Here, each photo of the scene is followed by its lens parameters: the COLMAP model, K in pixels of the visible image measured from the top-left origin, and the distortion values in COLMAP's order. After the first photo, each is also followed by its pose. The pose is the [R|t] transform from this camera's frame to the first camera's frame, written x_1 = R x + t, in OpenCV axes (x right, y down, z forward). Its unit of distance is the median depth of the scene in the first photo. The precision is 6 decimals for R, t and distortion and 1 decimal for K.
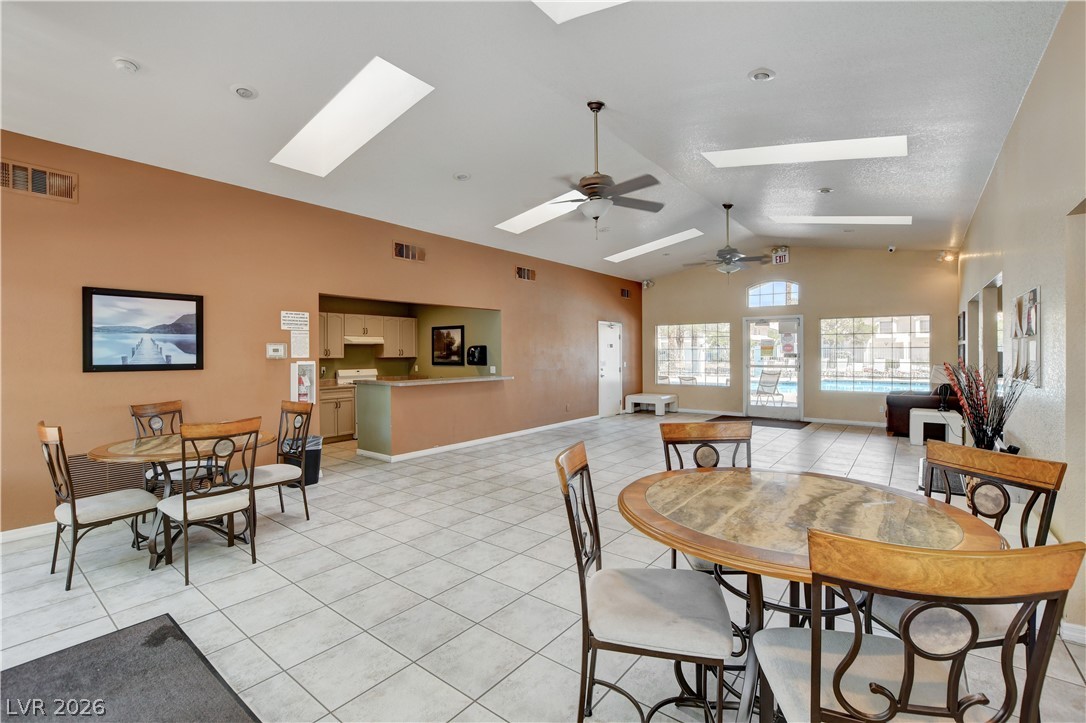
lens RADIAL K [[490.8, 0, 545.7], [0, 490.8, 356.5], [0, 0, 1]] dist [-0.027854, -0.000160]
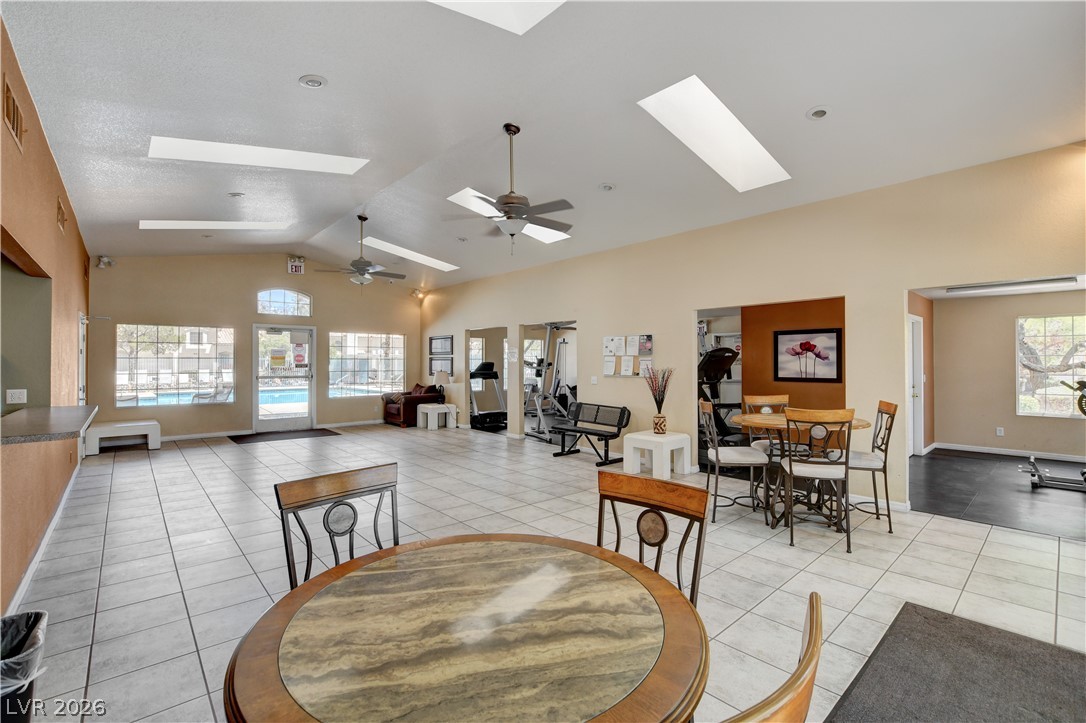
lens RADIAL K [[490.8, 0, 545.7], [0, 490.8, 356.5], [0, 0, 1]] dist [-0.027854, -0.000160]
pose [[0.150493, 0.015037, 0.988497, -0.461488], [0.007002, 0.999843, -0.016275, -0.001099], [-0.988586, 0.009371, 0.150364, 0.383391]]
